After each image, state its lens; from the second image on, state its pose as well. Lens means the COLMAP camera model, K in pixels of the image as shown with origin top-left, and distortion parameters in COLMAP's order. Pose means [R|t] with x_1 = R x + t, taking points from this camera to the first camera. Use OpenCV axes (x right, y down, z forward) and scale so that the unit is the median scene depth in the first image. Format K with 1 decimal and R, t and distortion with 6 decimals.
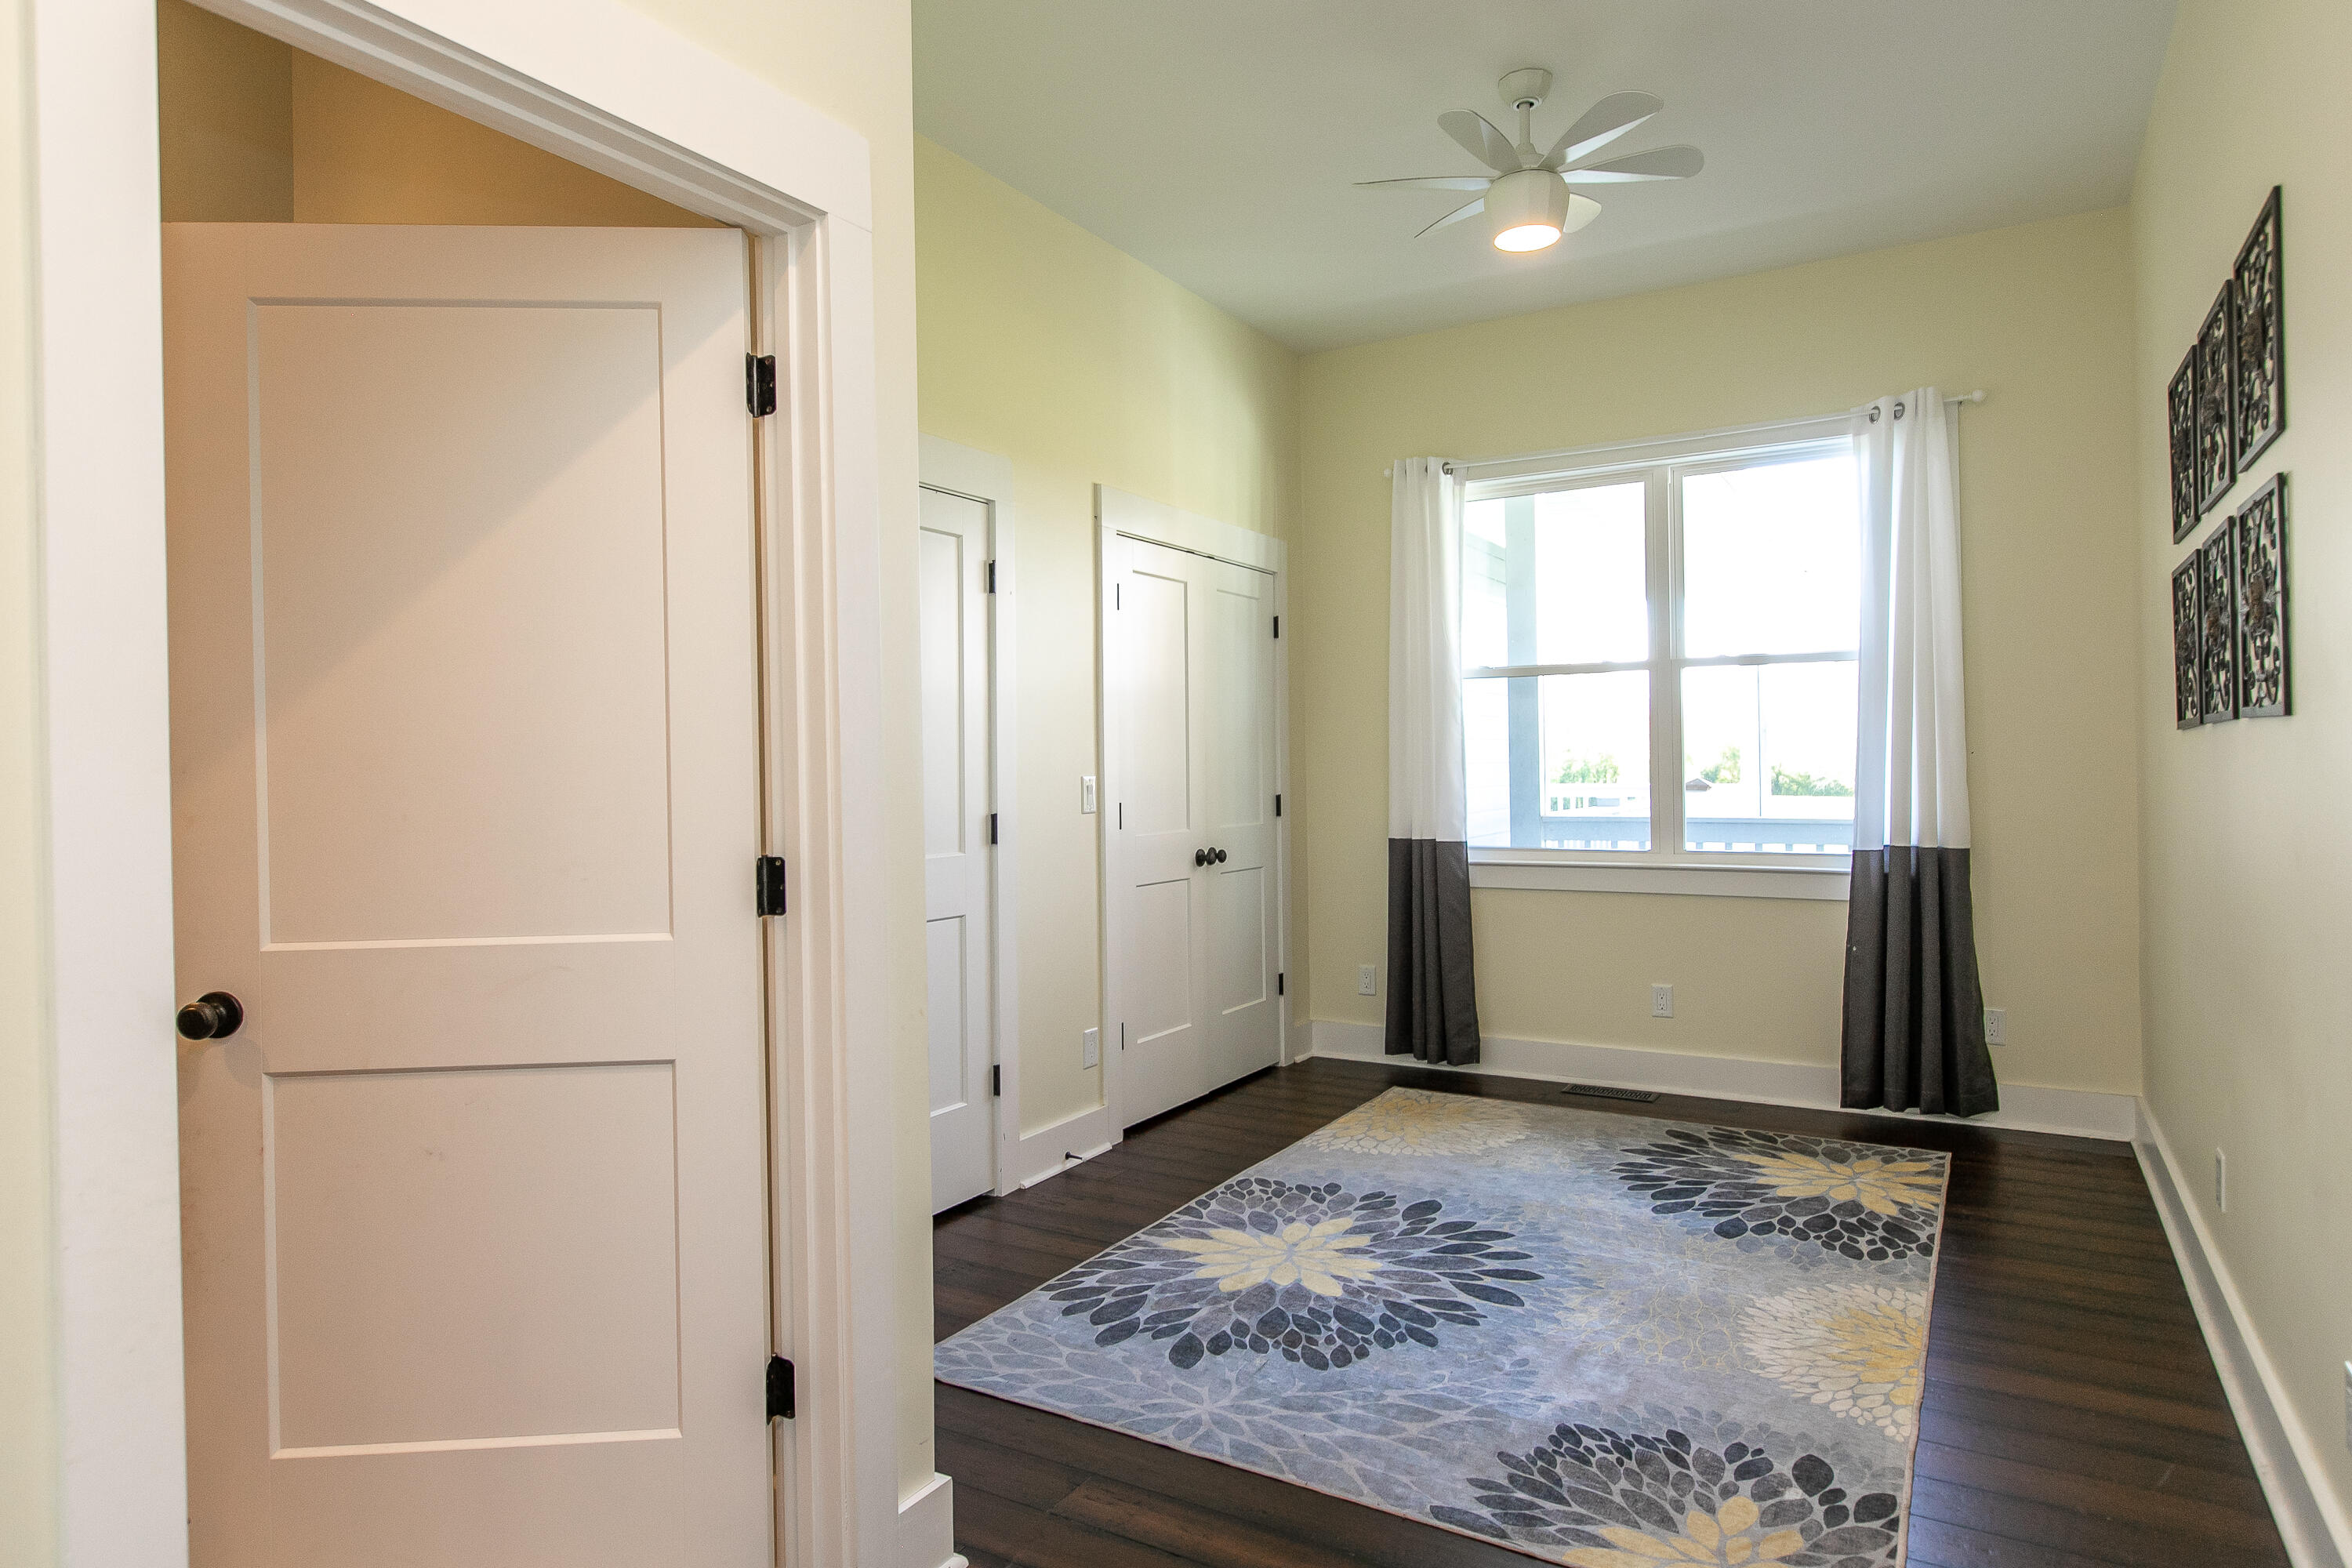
lens RADIAL K [[1343.3, 0, 1176.7], [0, 1343.3, 781.7], [0, 0, 1]] dist [0.004701, 0.001925]
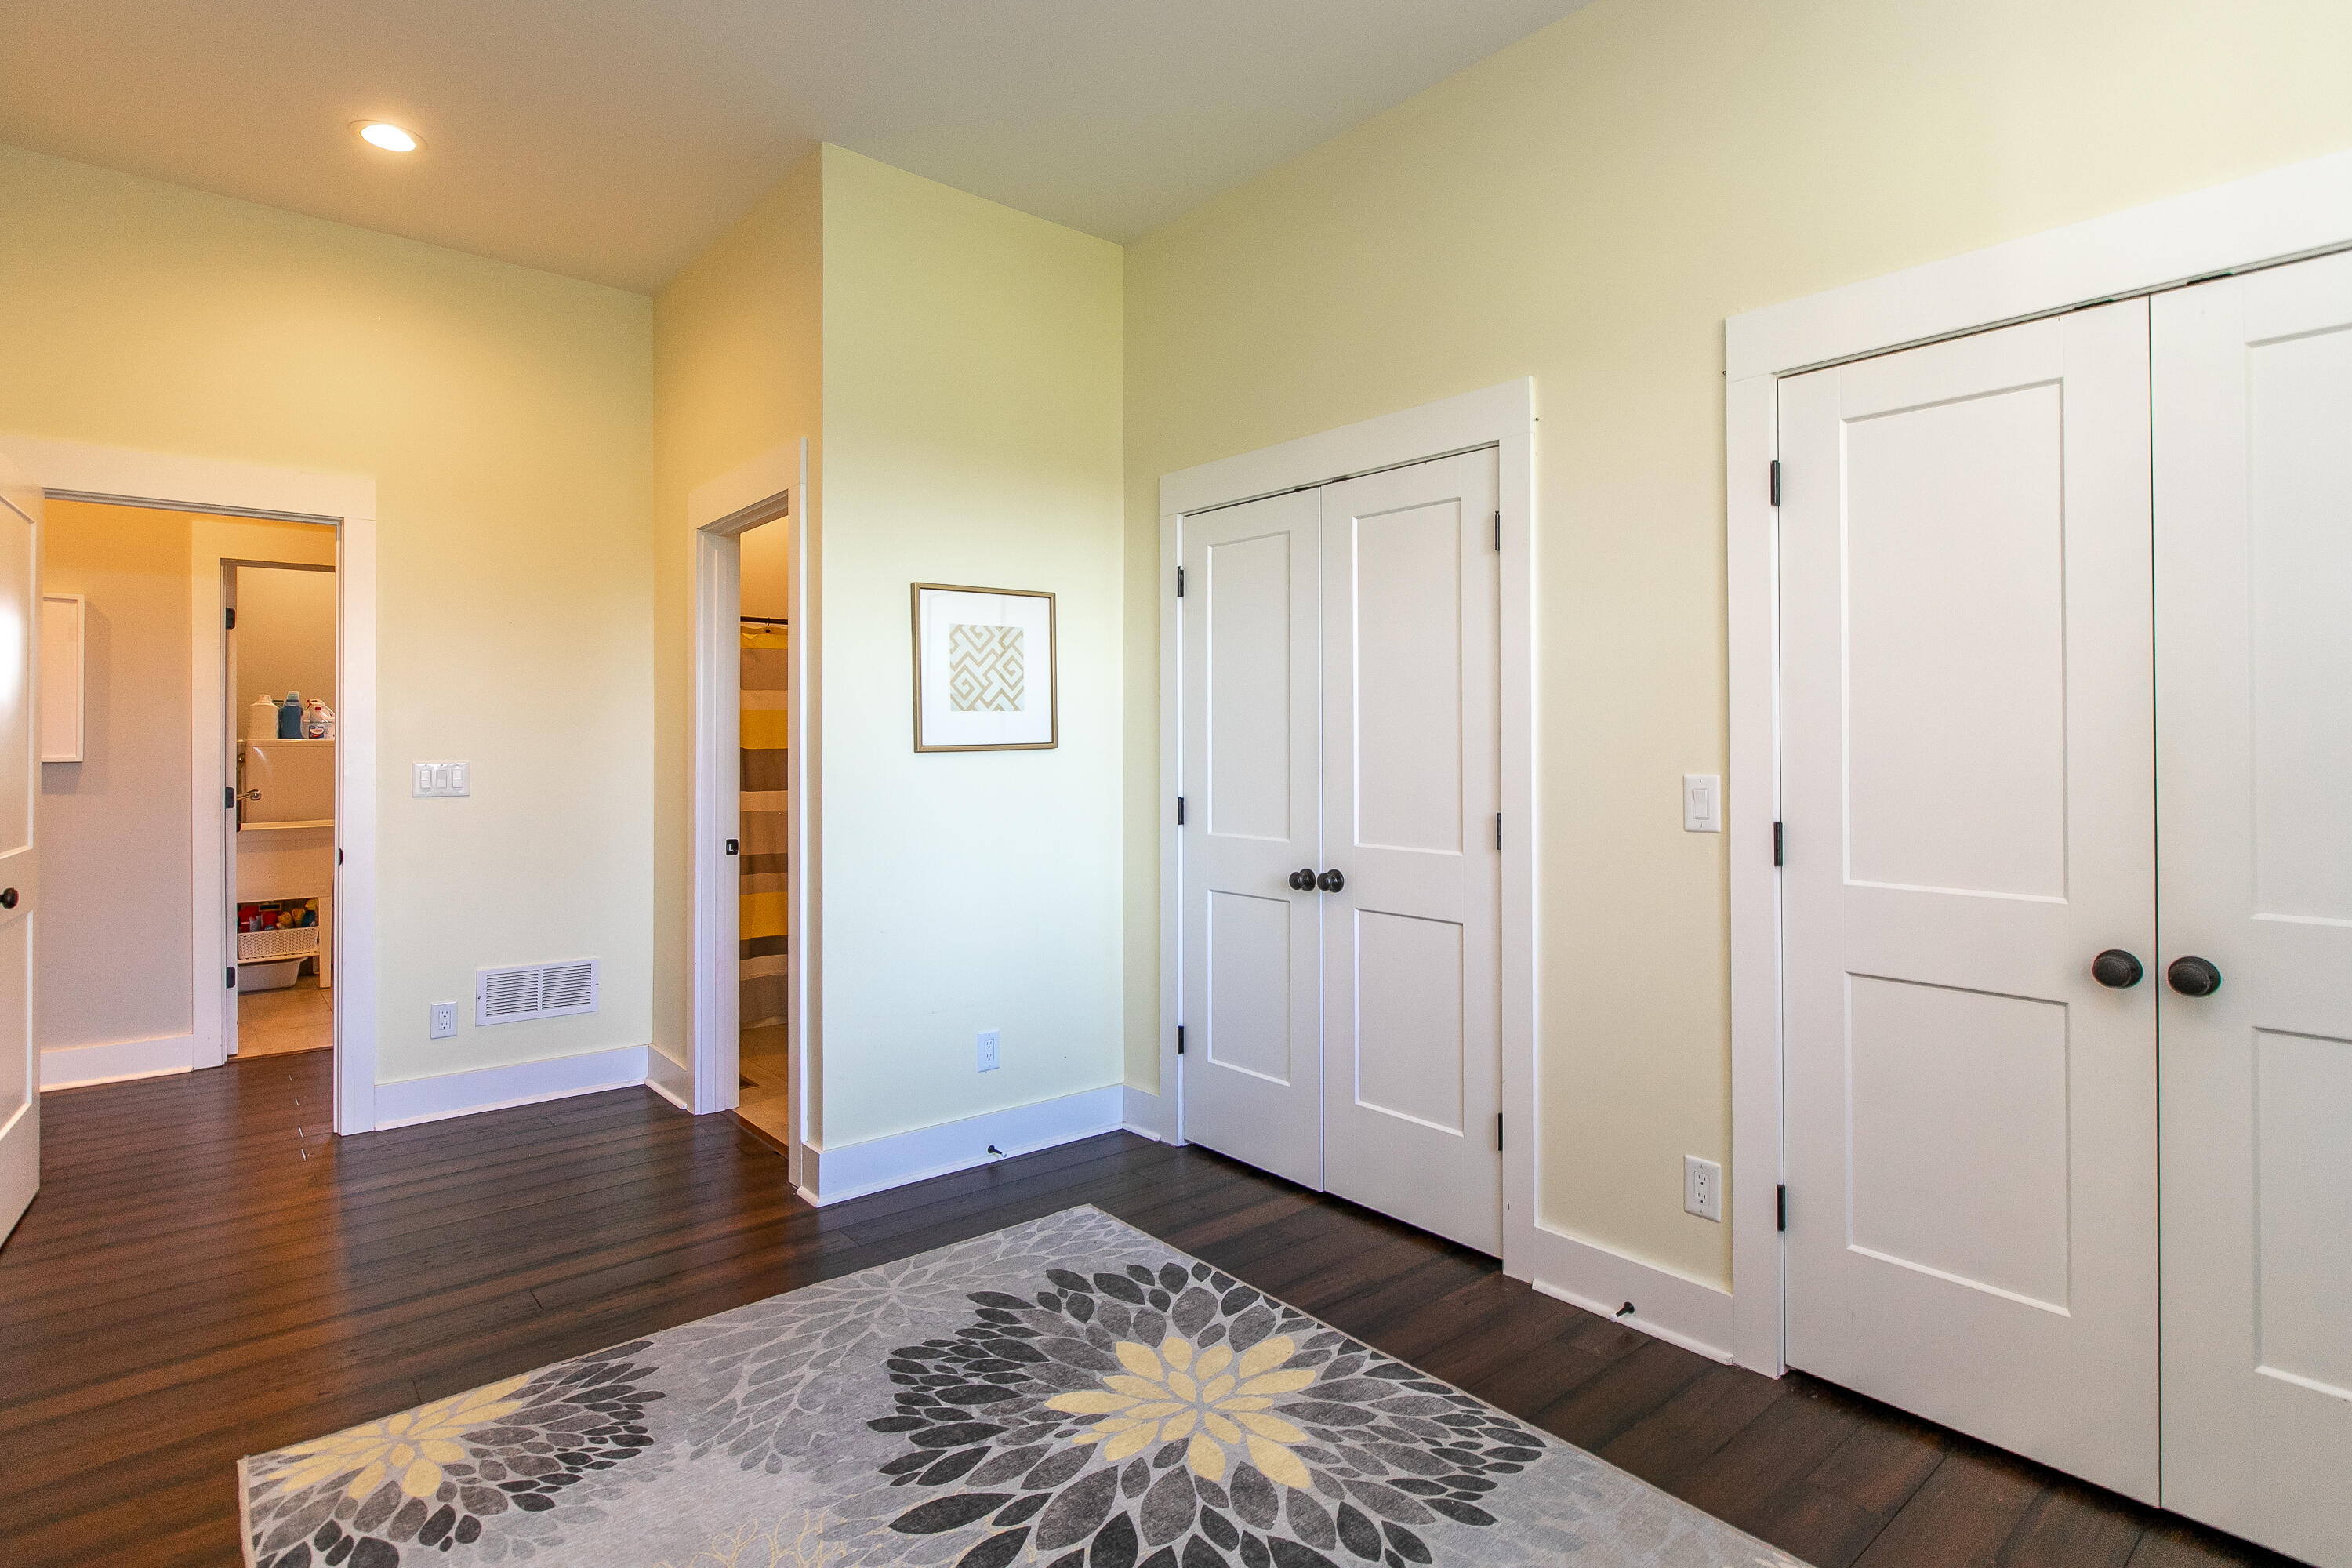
lens RADIAL K [[1181.1, 0, 1194.8], [0, 1181.1, 724.8], [0, 0, 1]] dist [0.016215, -0.002722]
pose [[-0.311551, -0.006024, -0.950210, 0.799816], [-0.004386, 0.999978, -0.004901, -0.034295], [0.950219, 0.002641, -0.311571, 1.329413]]
